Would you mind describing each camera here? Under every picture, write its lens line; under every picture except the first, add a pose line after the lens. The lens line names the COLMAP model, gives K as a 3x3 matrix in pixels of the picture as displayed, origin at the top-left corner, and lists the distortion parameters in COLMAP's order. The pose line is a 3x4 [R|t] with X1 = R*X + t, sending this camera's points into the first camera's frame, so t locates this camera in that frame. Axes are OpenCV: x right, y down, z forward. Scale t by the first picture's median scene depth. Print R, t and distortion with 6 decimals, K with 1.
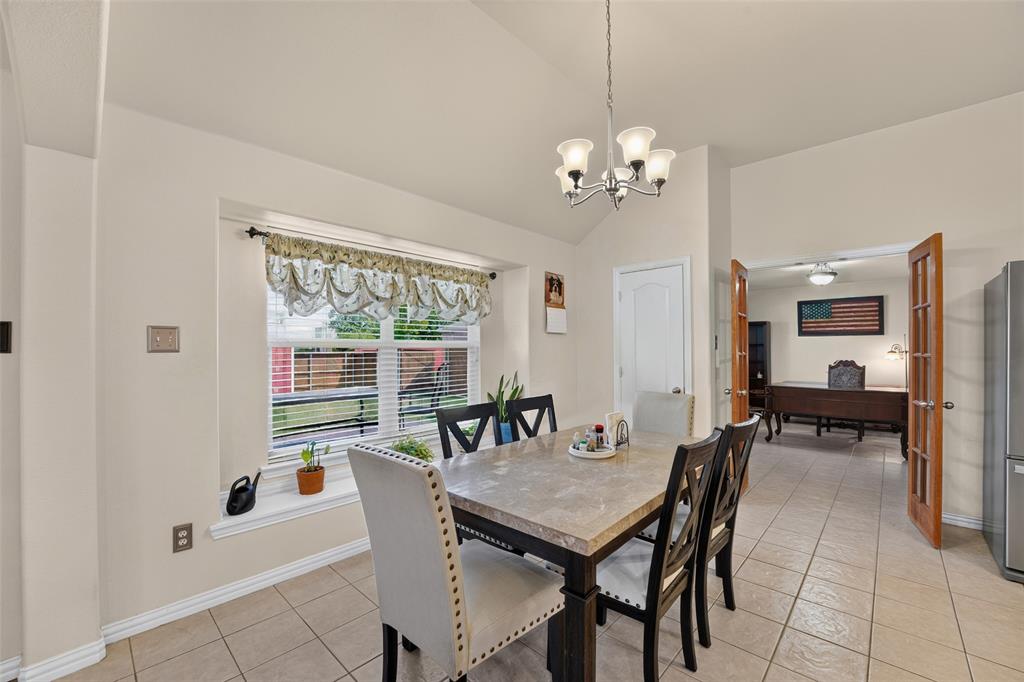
lens RADIAL K [[413.6, 0, 505.7], [0, 413.6, 346.0], [0, 0, 1]] dist [-0.010107, 0.000238]
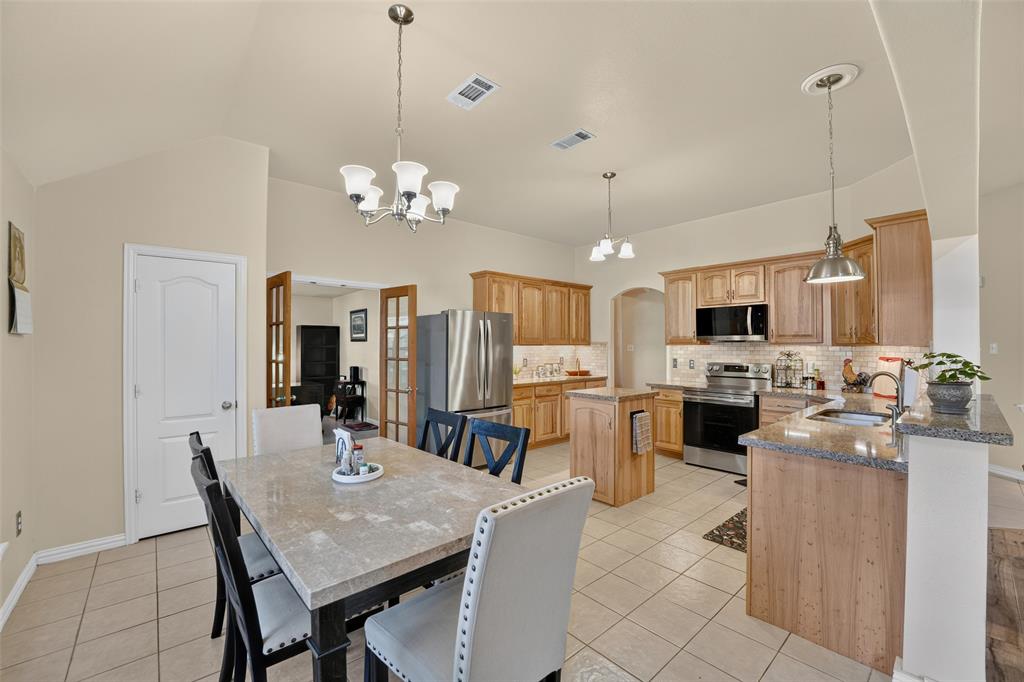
lens RADIAL K [[413.6, 0, 505.7], [0, 413.6, 346.0], [0, 0, 1]] dist [-0.010107, 0.000238]
pose [[0.104065, 0.001603, 0.994569, -0.813839], [-0.009106, 0.999958, -0.000659, -0.048801], [-0.994529, -0.008988, 0.104075, 0.654441]]
